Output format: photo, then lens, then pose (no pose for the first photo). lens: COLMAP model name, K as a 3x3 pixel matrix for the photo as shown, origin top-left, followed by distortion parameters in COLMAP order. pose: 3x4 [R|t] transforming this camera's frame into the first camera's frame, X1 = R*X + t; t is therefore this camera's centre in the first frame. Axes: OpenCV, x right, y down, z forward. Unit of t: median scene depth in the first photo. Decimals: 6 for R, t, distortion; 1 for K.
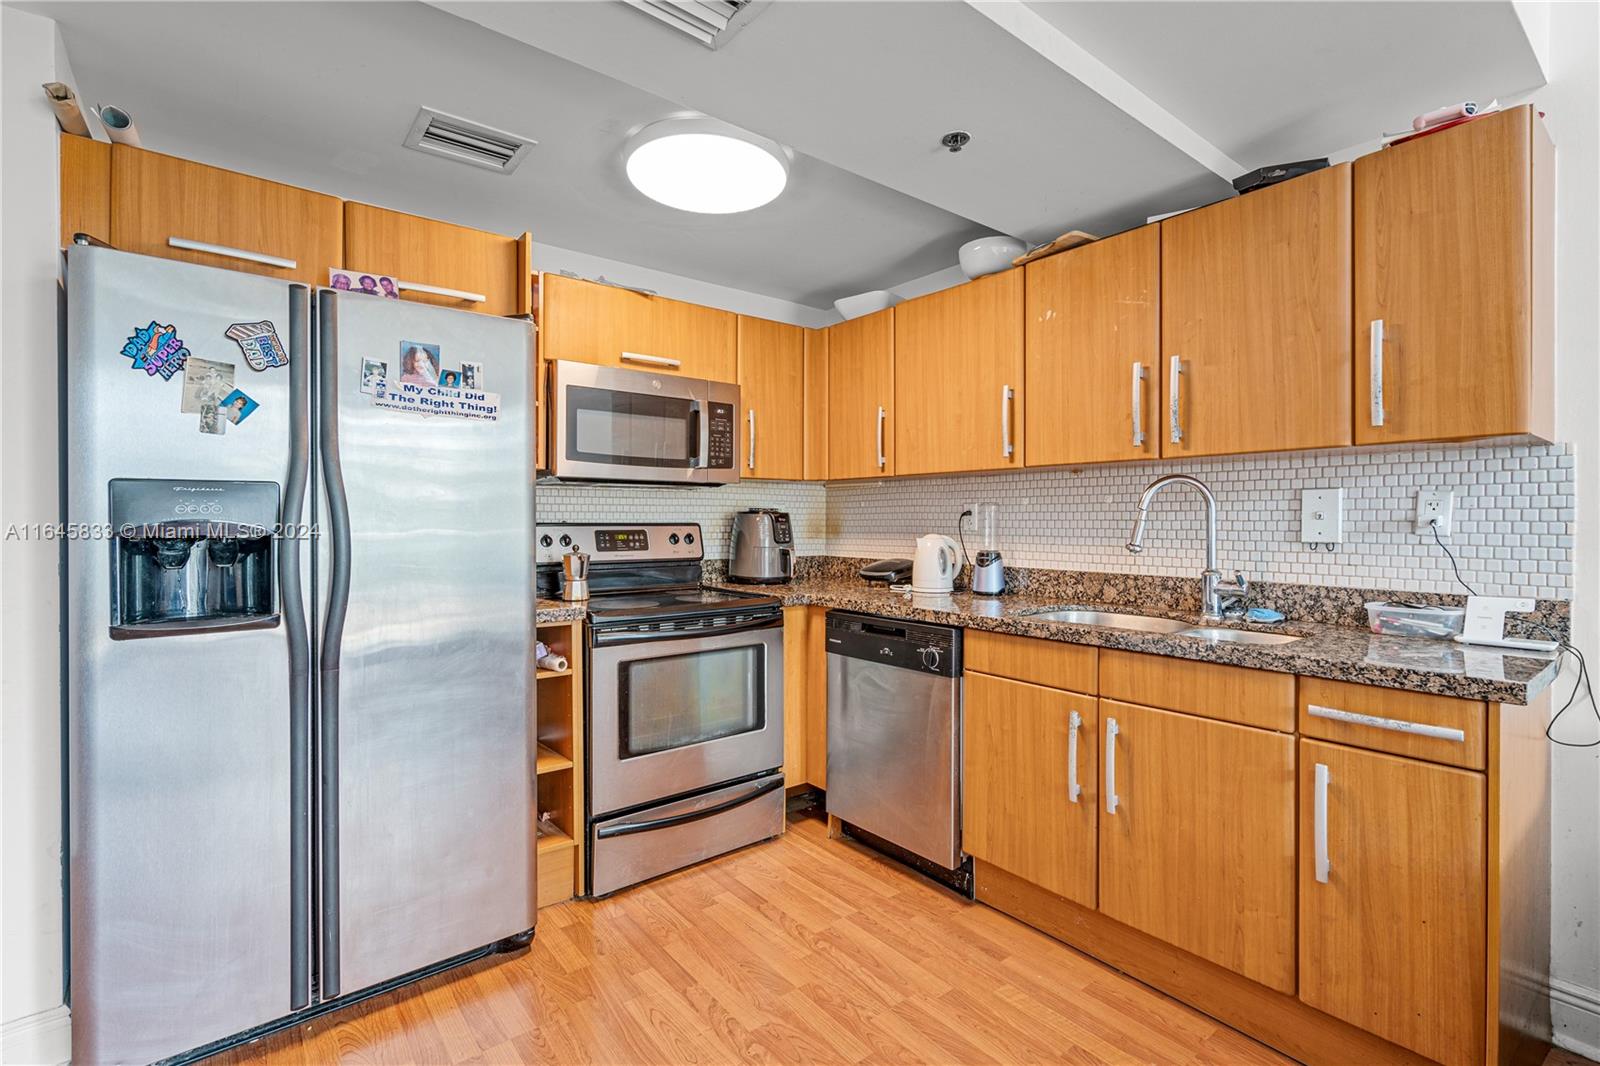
lens RADIAL K [[734.0, 0, 792.0], [0, 734.0, 526.6], [0, 0, 1]] dist [-0.002105, 0.000877]
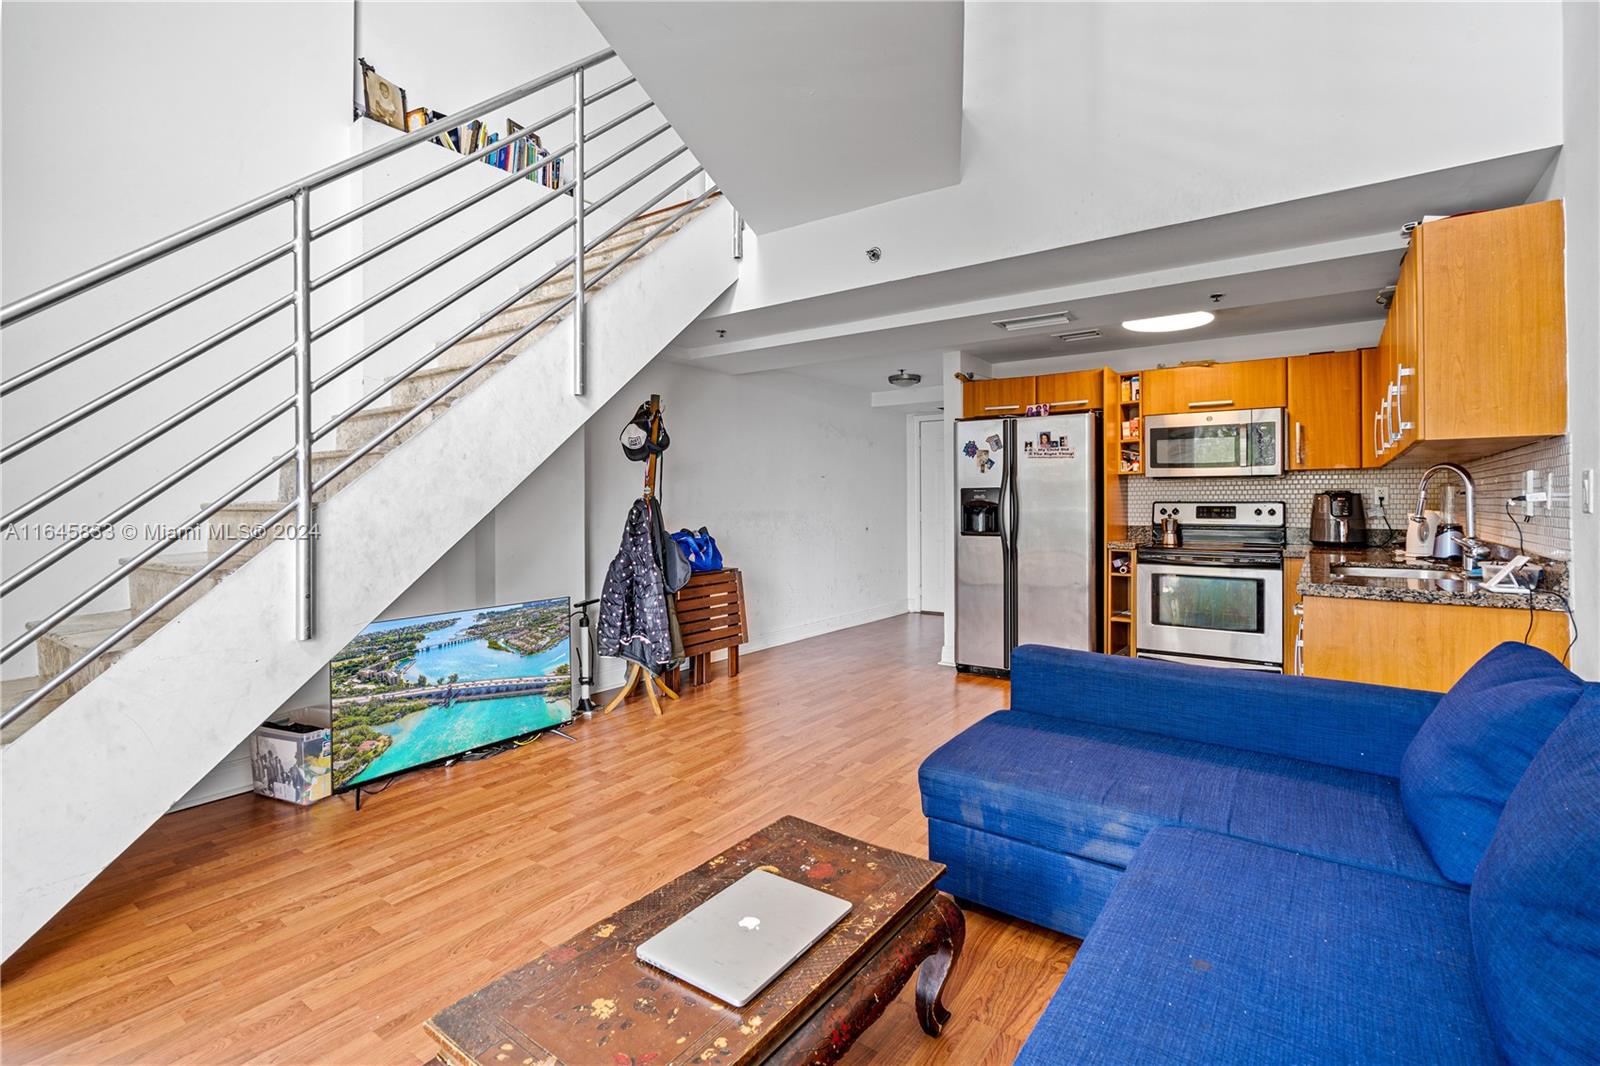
lens RADIAL K [[734.0, 0, 792.0], [0, 734.0, 526.6], [0, 0, 1]] dist [-0.002105, 0.000877]
pose [[0.268684, 0.030406, -0.962748, 1.359986], [-0.008887, 0.999537, 0.029087, 0.014508], [0.963187, 0.000741, 0.268830, -0.434567]]
